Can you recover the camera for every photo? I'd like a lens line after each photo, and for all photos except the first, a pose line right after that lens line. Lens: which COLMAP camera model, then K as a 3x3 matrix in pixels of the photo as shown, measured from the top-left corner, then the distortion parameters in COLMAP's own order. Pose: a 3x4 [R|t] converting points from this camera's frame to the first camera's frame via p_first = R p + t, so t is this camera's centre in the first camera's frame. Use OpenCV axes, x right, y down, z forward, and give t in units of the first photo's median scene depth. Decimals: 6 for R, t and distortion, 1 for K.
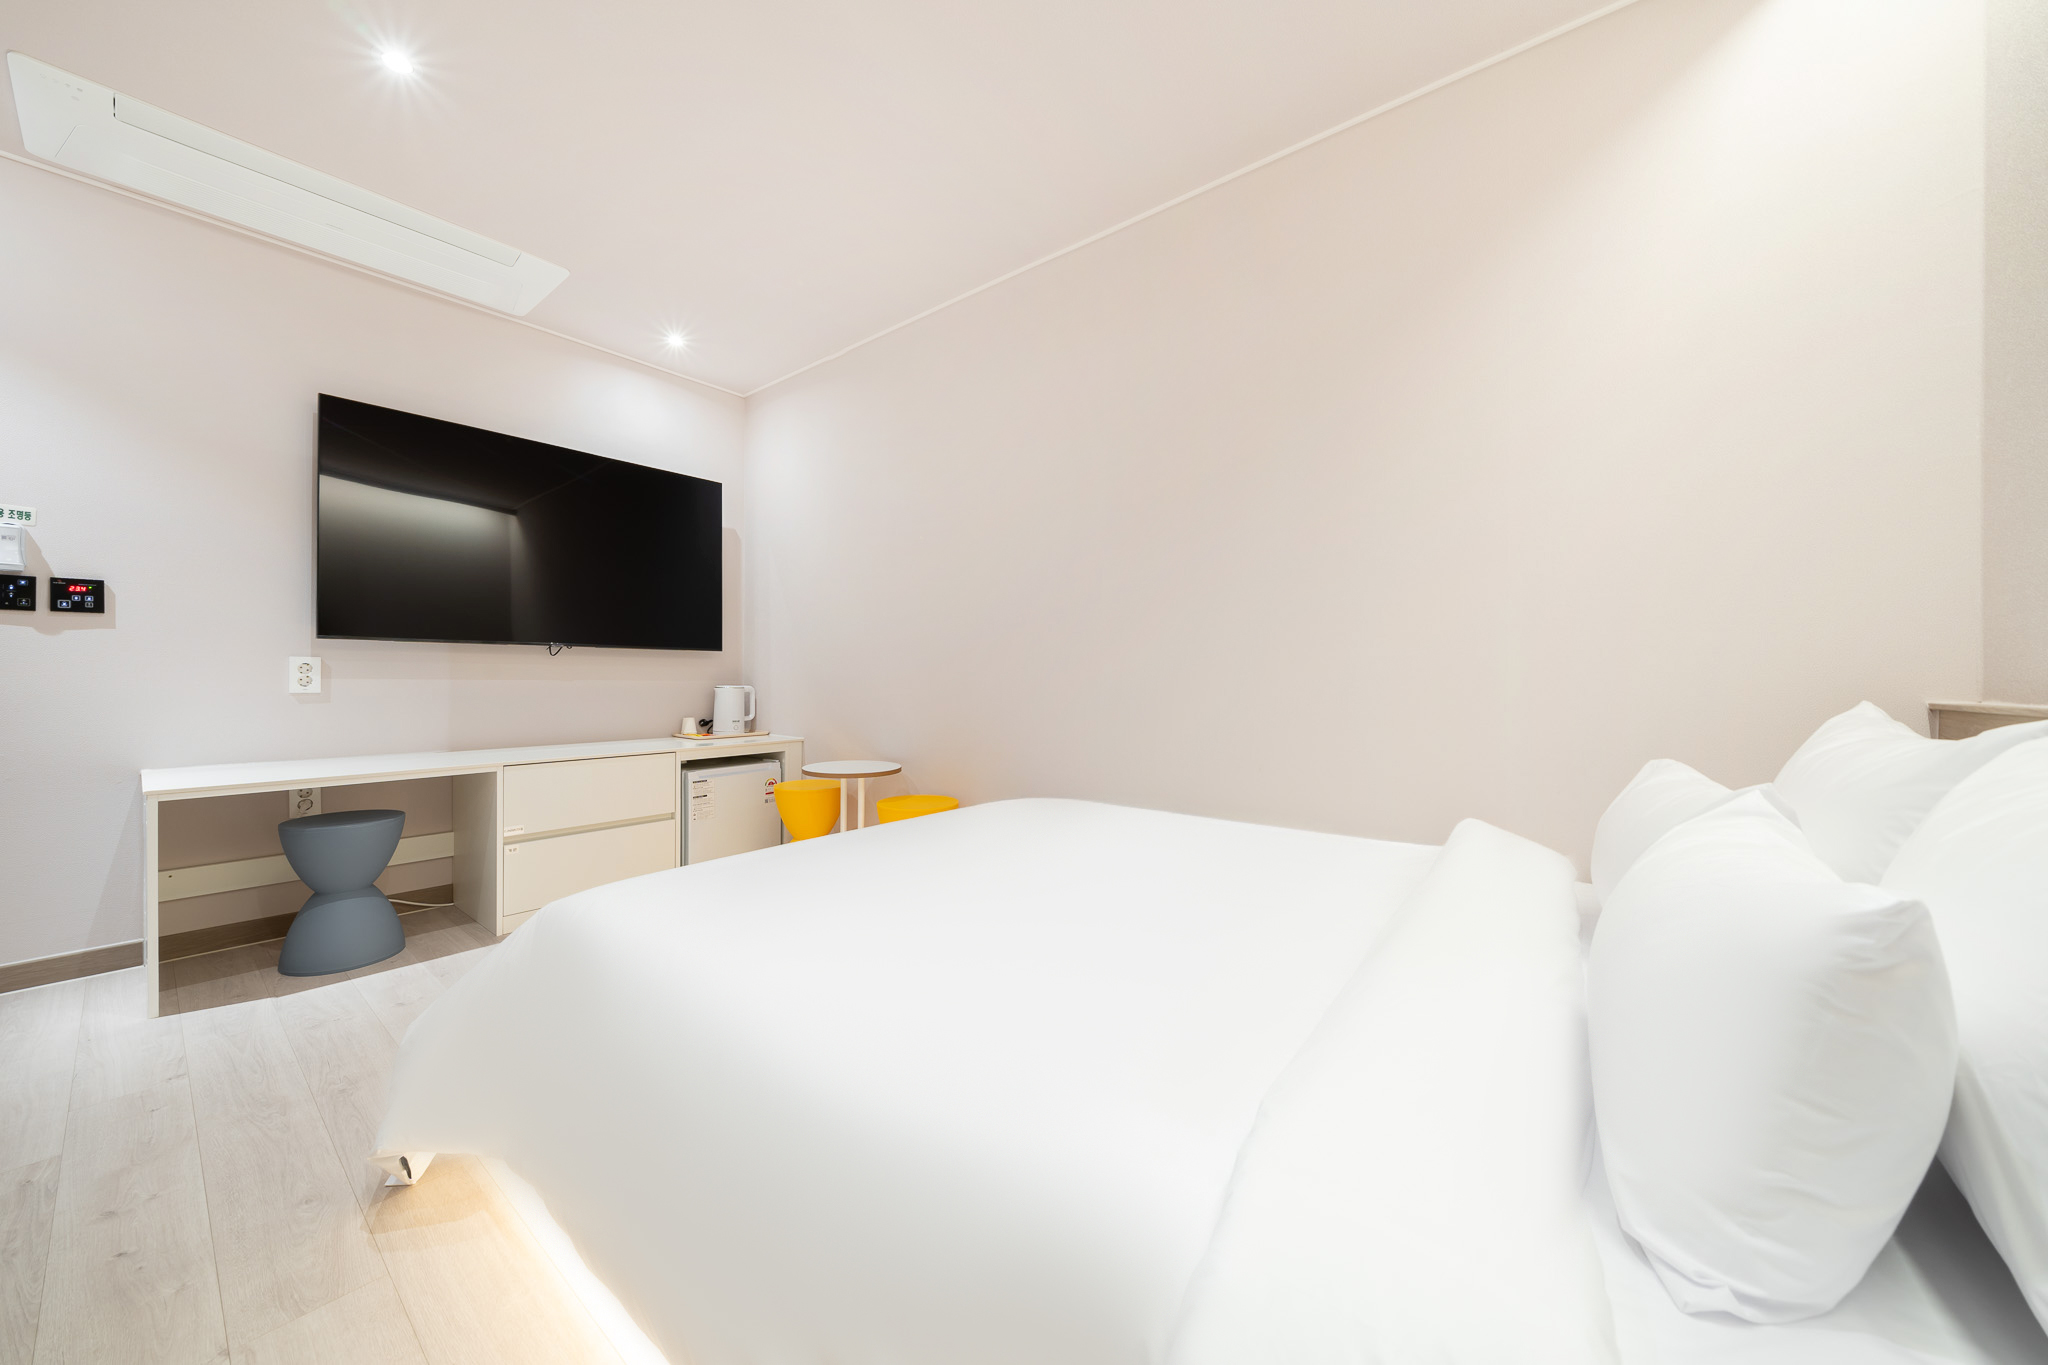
lens RADIAL K [[706.1, 0, 1021.1], [0, 706.1, 696.4], [0, 0, 1]] dist [-0.010942, -0.000142]
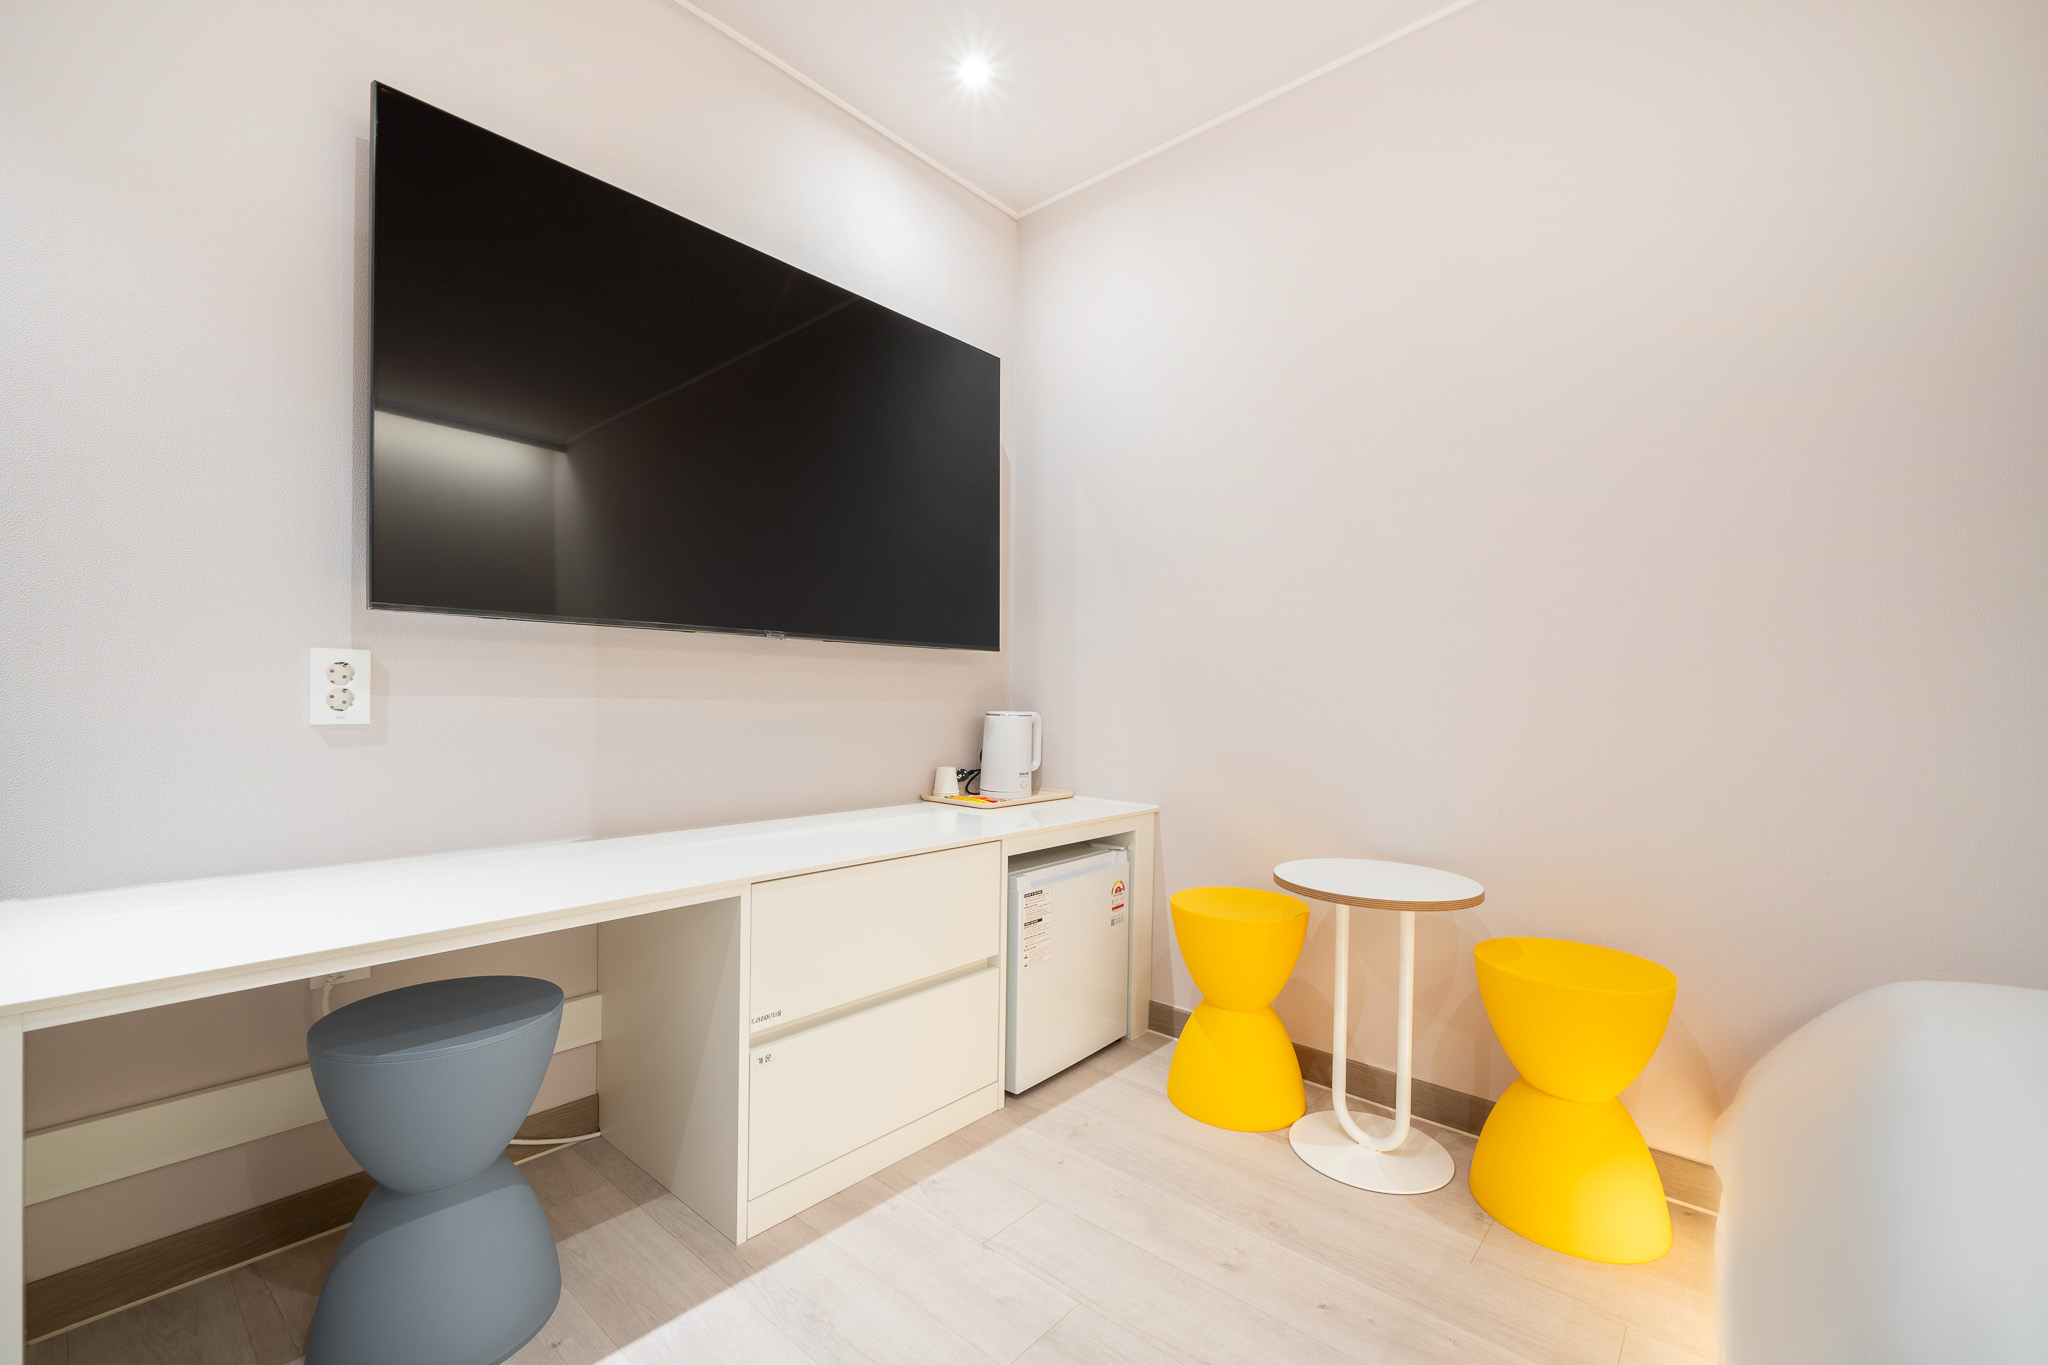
lens RADIAL K [[854.9, 0, 1019.1], [0, 854.9, 727.8], [0, 0, 1]] dist [0.000853, -0.000010]
pose [[0.998573, 0.009284, -0.052593, -0.444944], [-0.008744, 0.999907, 0.010487, -0.010754], [0.052686, -0.010012, 0.998561, 0.368346]]
